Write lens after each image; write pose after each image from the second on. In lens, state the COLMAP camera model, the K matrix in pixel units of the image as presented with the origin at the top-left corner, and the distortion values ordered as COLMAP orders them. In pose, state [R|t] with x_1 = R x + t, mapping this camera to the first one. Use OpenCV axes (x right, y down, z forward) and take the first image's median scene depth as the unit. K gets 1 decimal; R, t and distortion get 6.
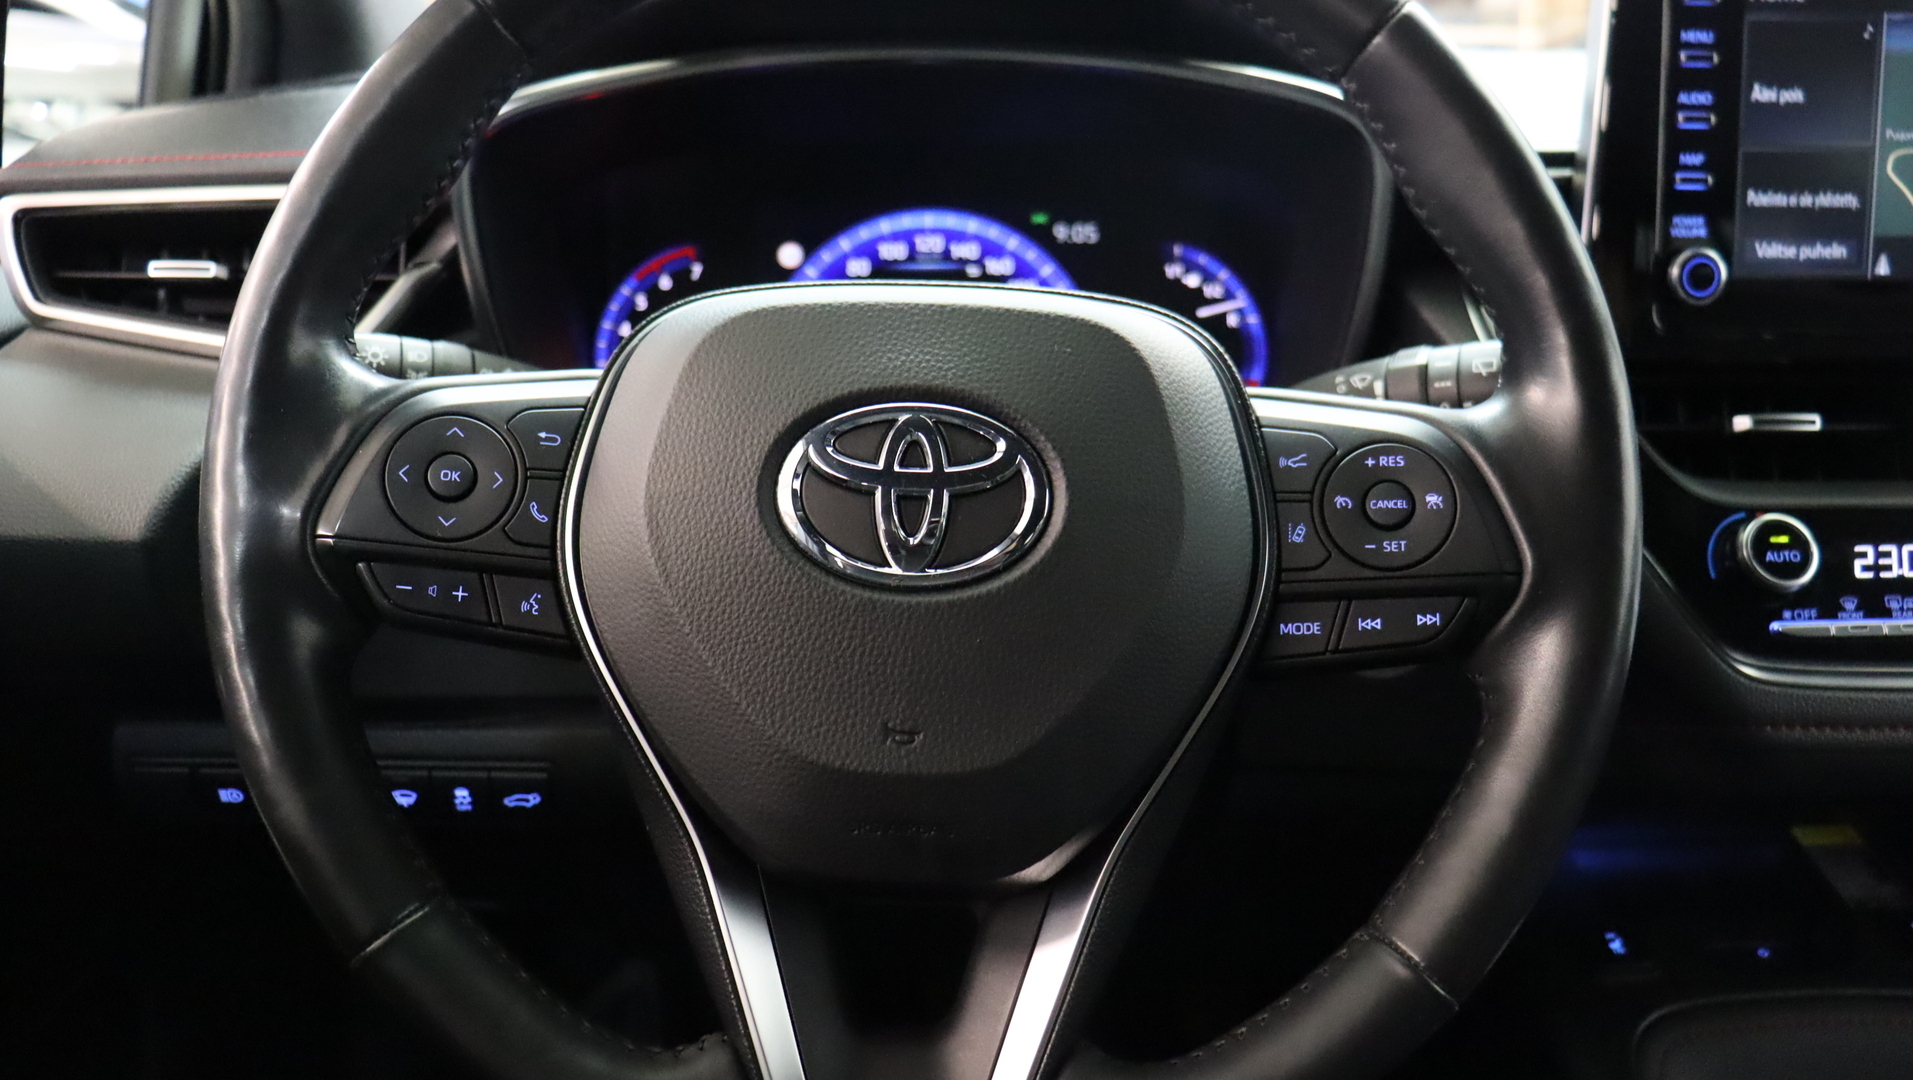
lens RADIAL K [[1566.4, 0, 963.4], [0, 1566.4, 480.5], [0, 0, 1]] dist [-0.126936, 0.080382]
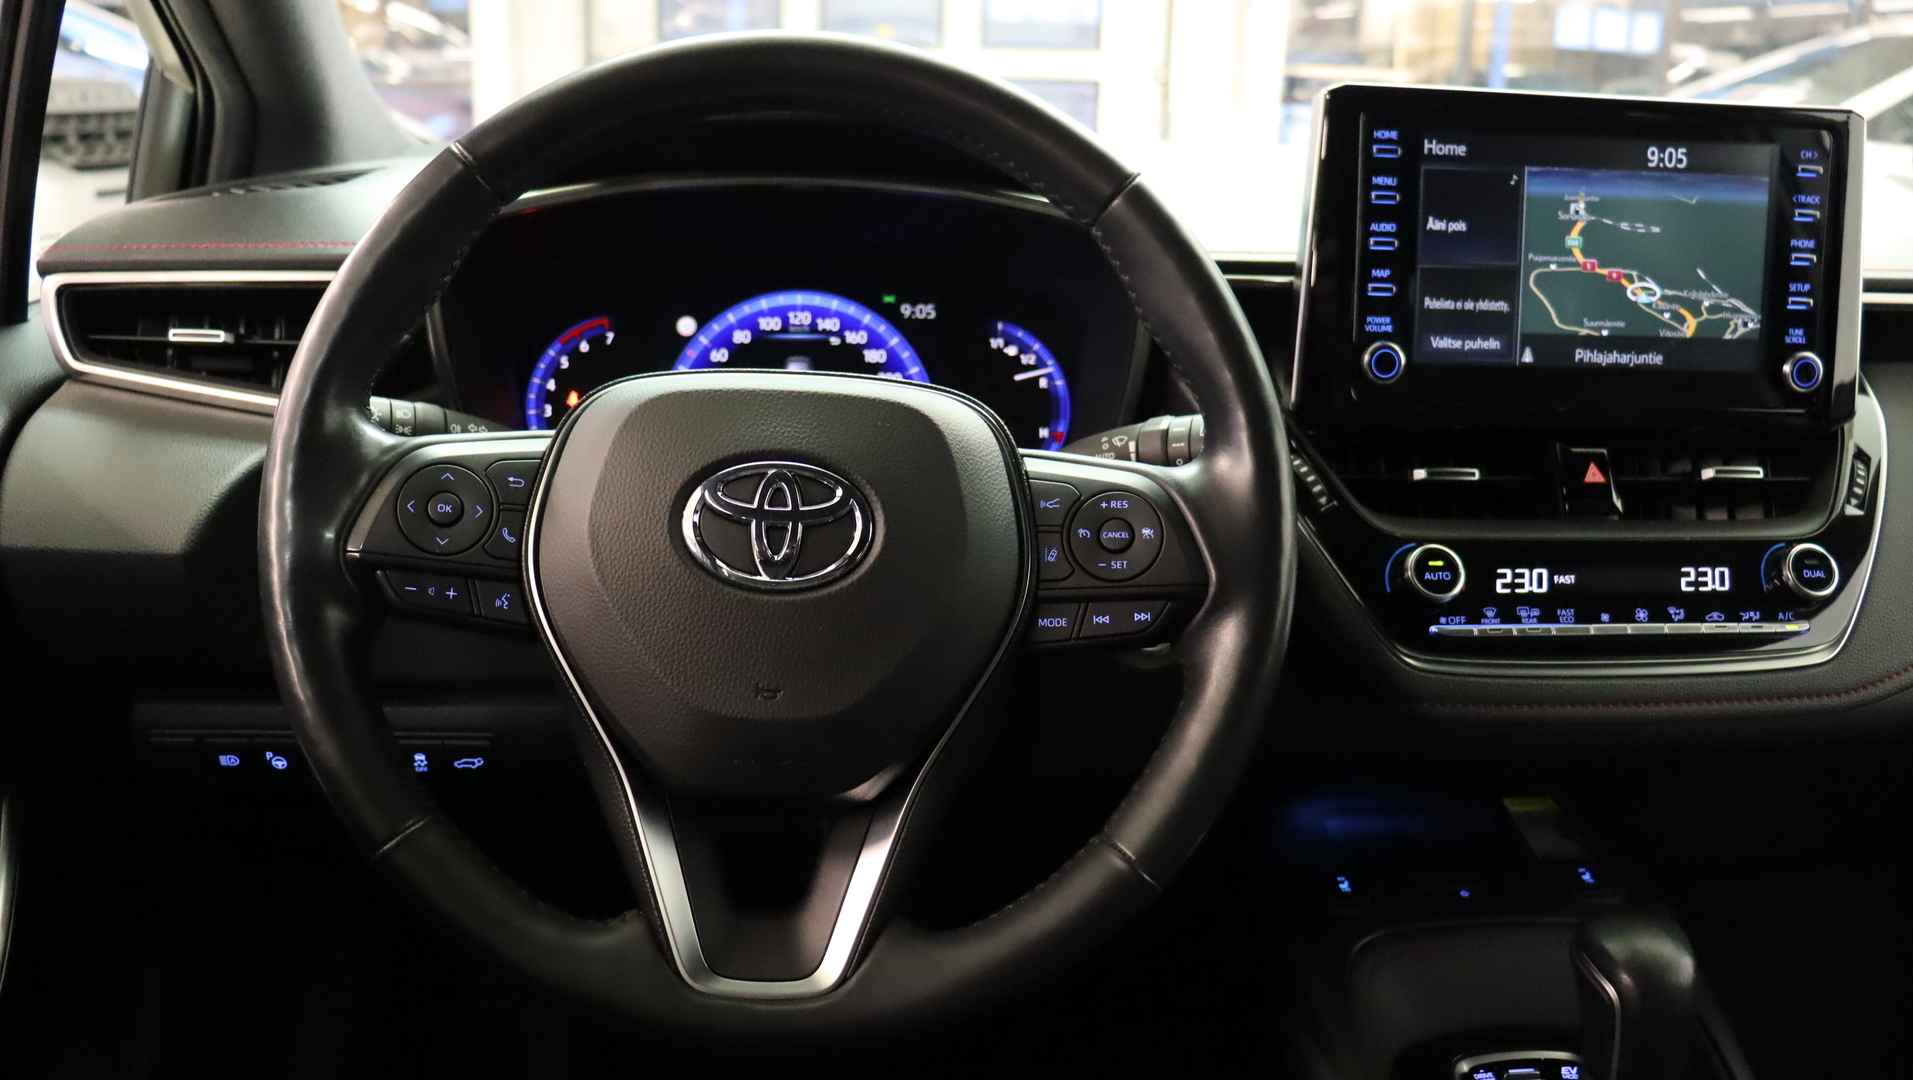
lens RADIAL K [[1566.4, 0, 941.4], [0, 1566.4, 528.4], [0, 0, 1]] dist [-0.126936, 0.080382]
pose [[0.998143, 0.009562, 0.060155, 0.029167], [-0.010678, 0.999776, 0.018248, -0.014871], [-0.059967, -0.018857, 0.998022, -0.405945]]
